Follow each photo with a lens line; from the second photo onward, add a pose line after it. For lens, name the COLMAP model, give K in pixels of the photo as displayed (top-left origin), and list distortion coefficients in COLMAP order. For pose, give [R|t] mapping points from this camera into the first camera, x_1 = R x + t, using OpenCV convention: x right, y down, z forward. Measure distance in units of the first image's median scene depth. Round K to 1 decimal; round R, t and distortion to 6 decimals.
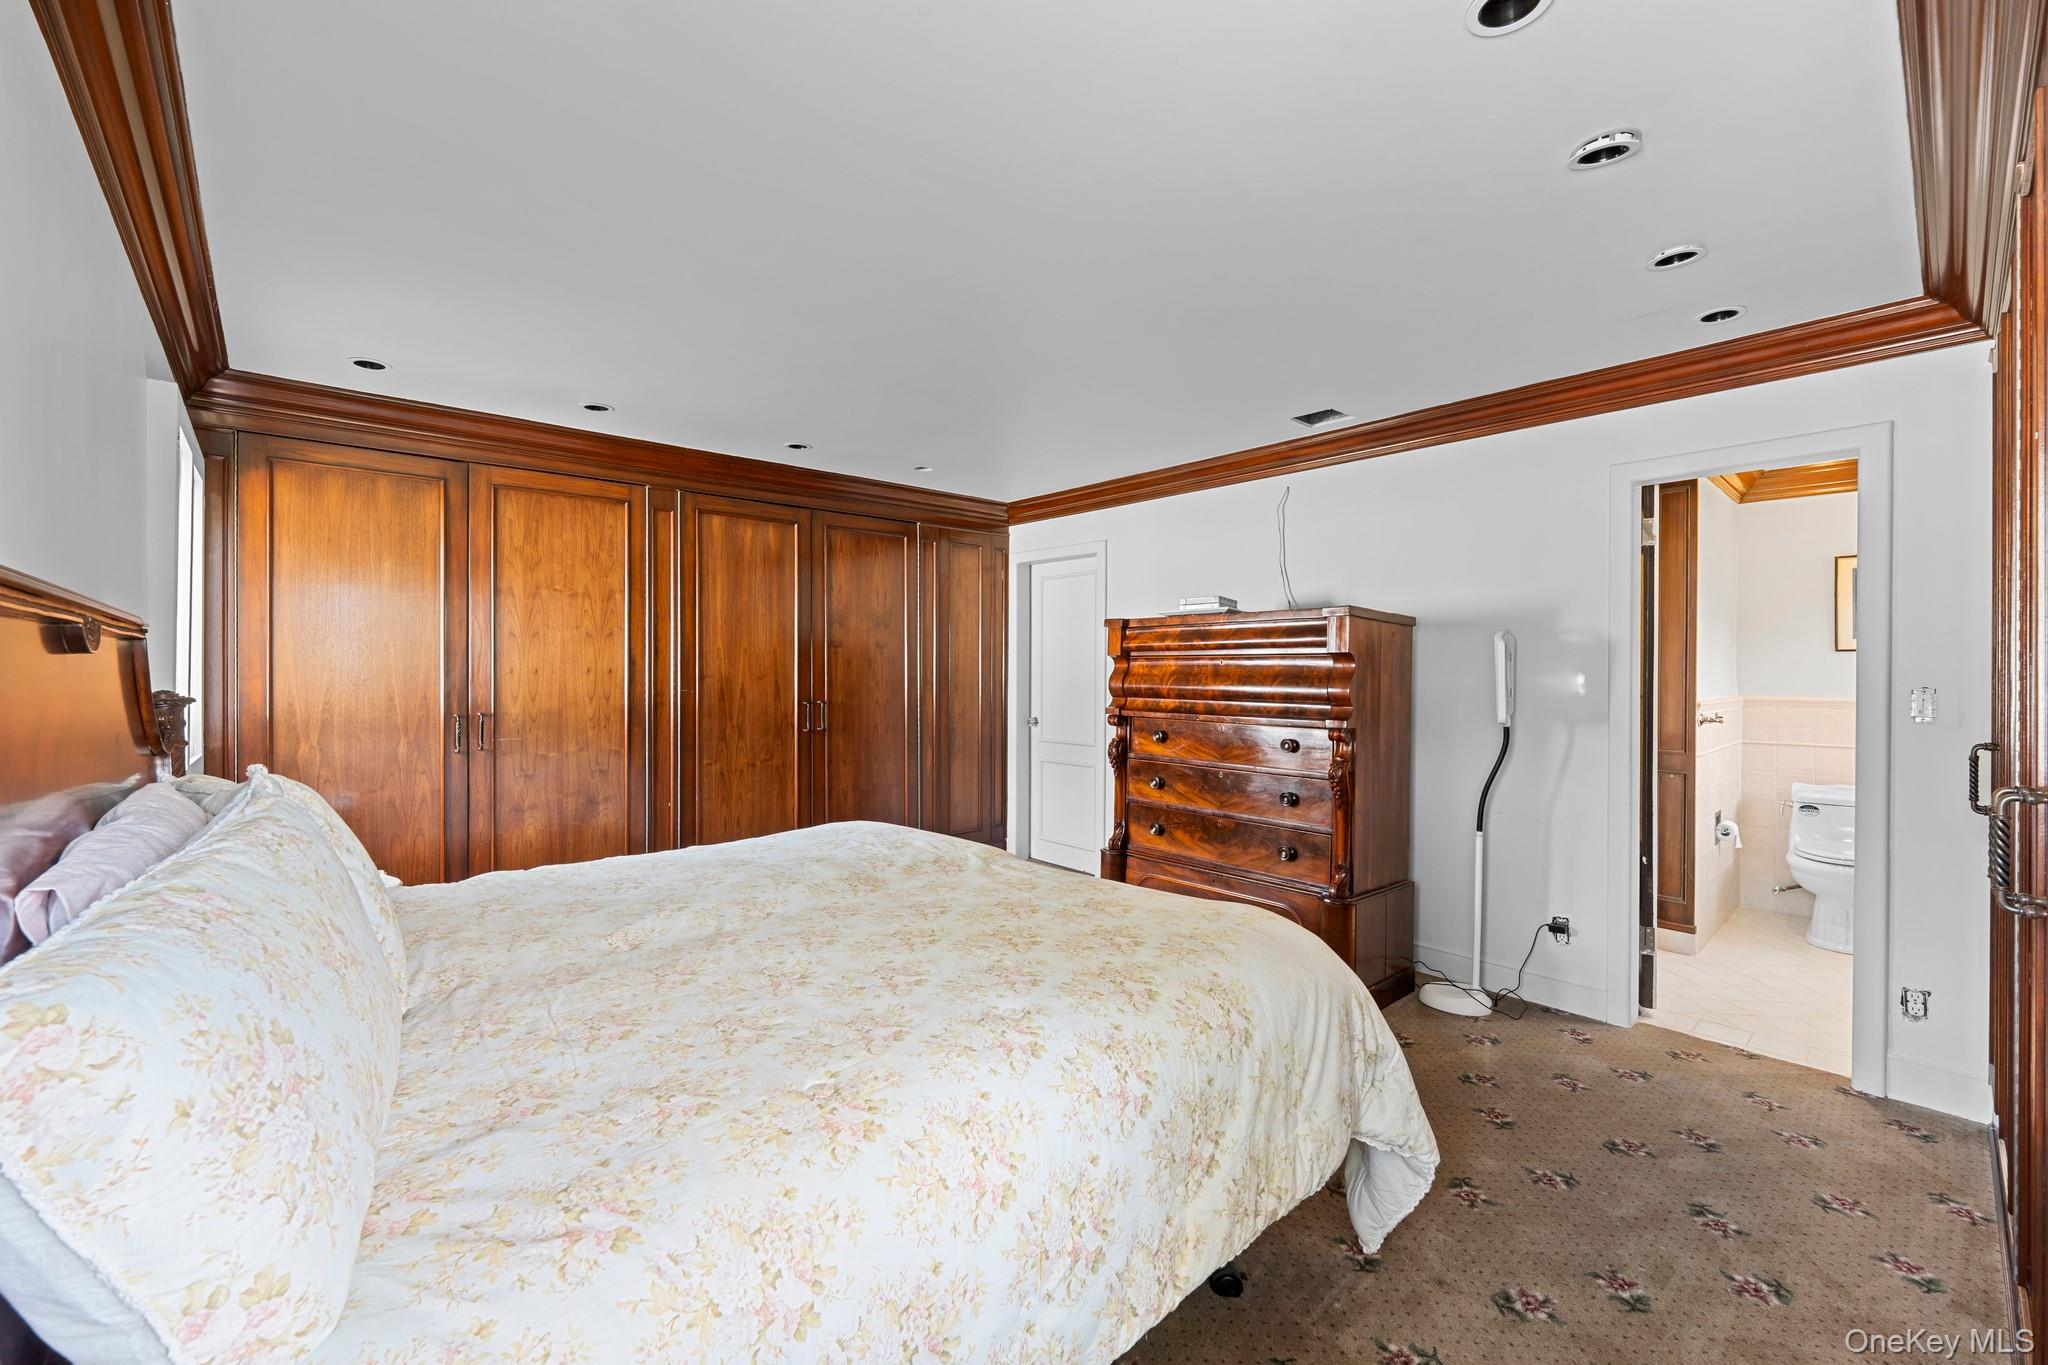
lens RADIAL K [[829.4, 0, 1028.3], [0, 829.4, 674.5], [0, 0, 1]] dist [0.000145, -0.000031]
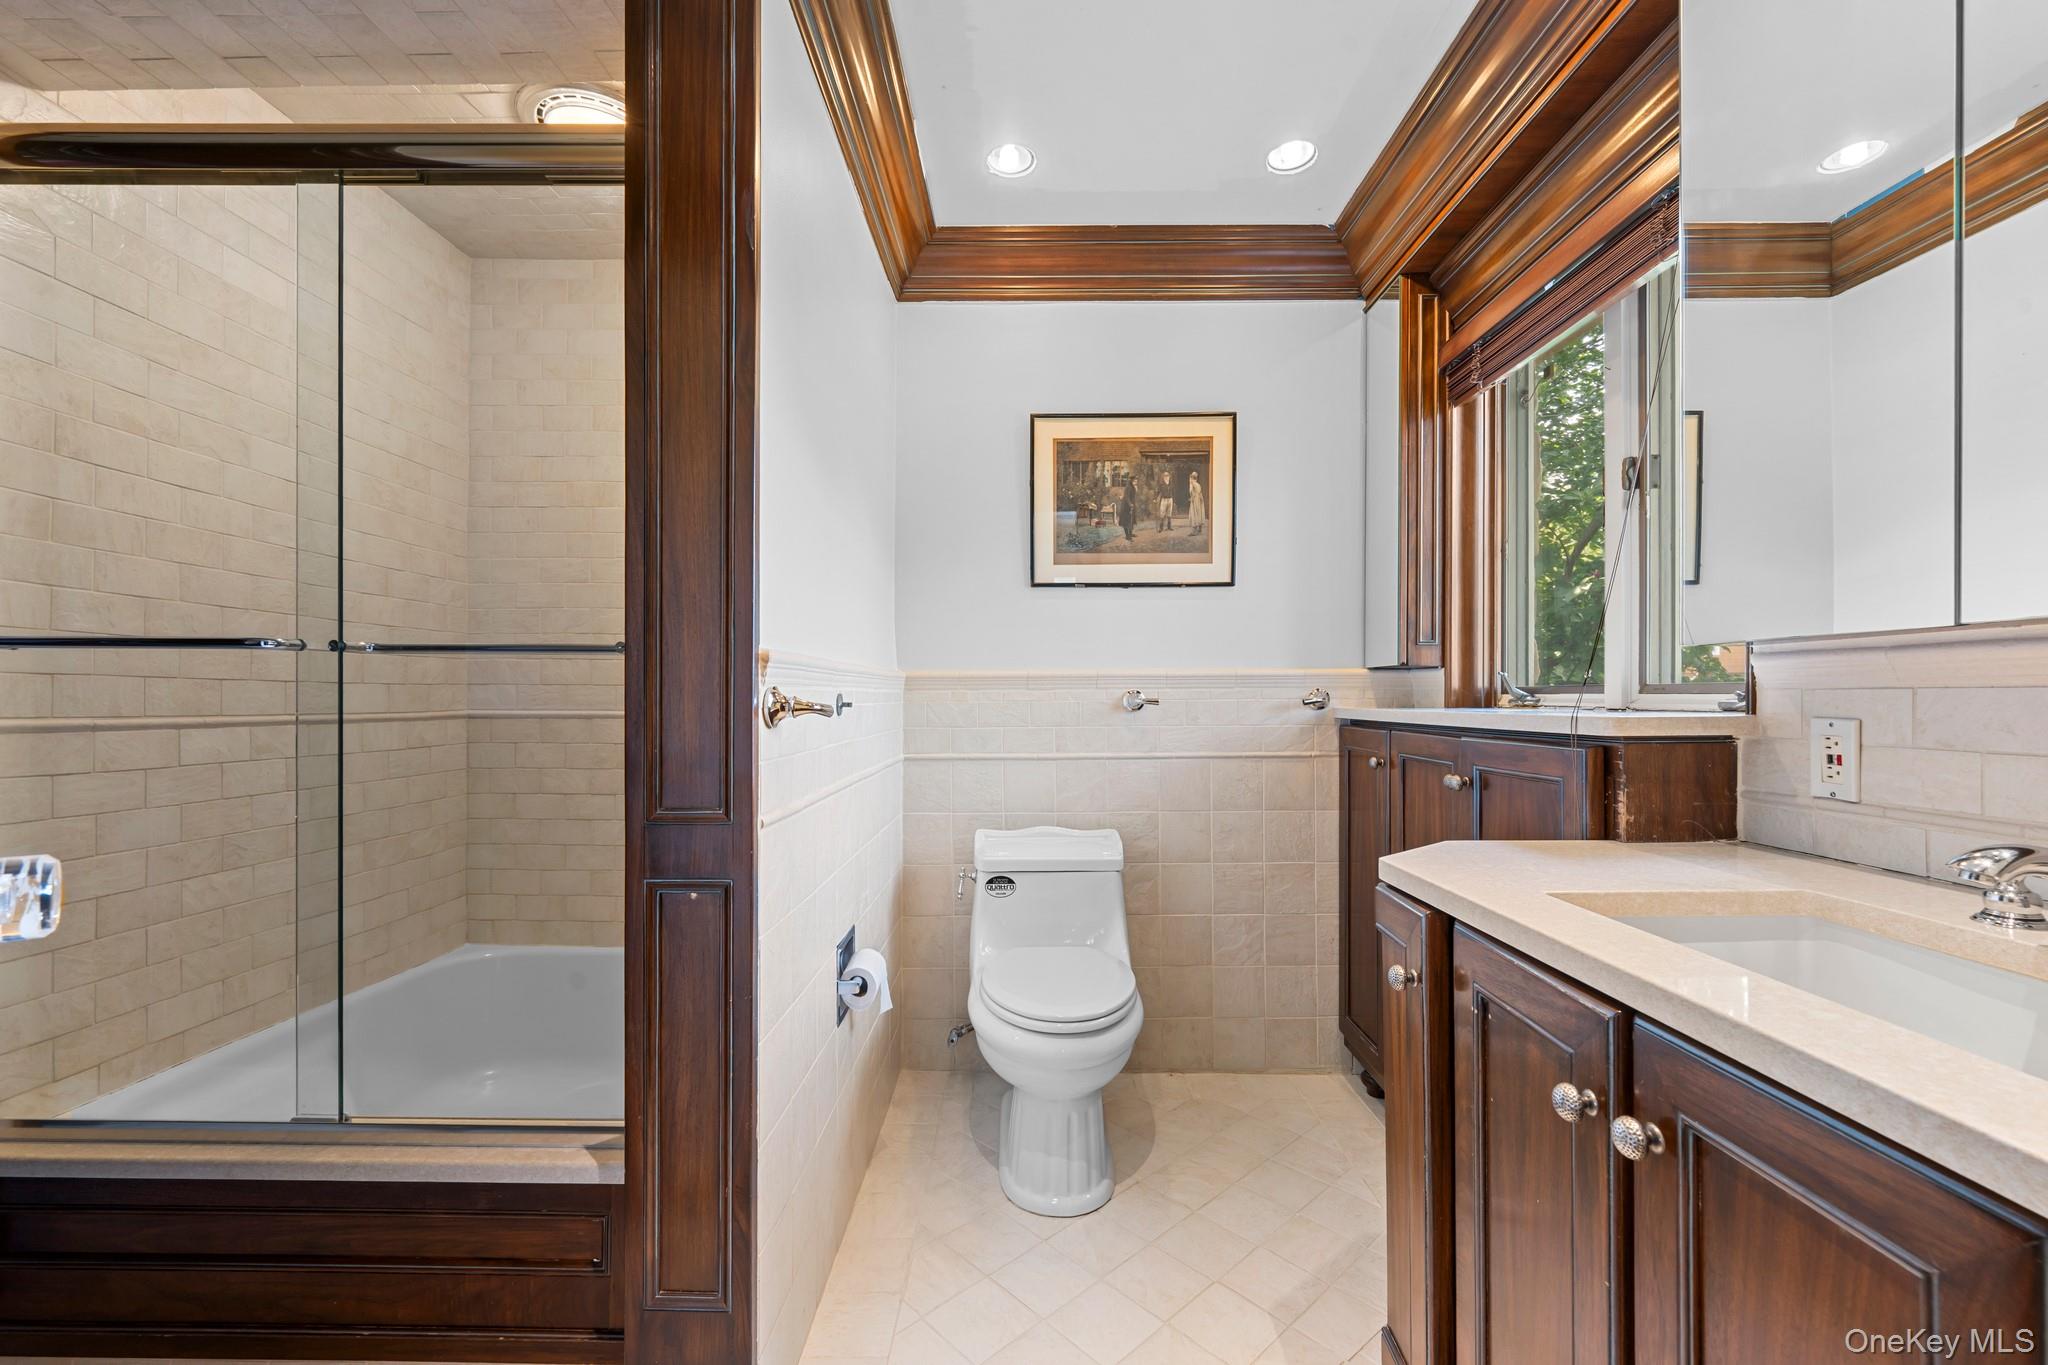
lens RADIAL K [[829.4, 0, 1027.7], [0, 829.4, 690.1], [0, 0, 1]] dist [0.000145, -0.000031]
pose [[0.682195, 0.002998, 0.731164, 0.596427], [0.002689, 0.999975, -0.006609, 0.046208], [-0.731165, 0.006475, 0.682170, 0.658372]]
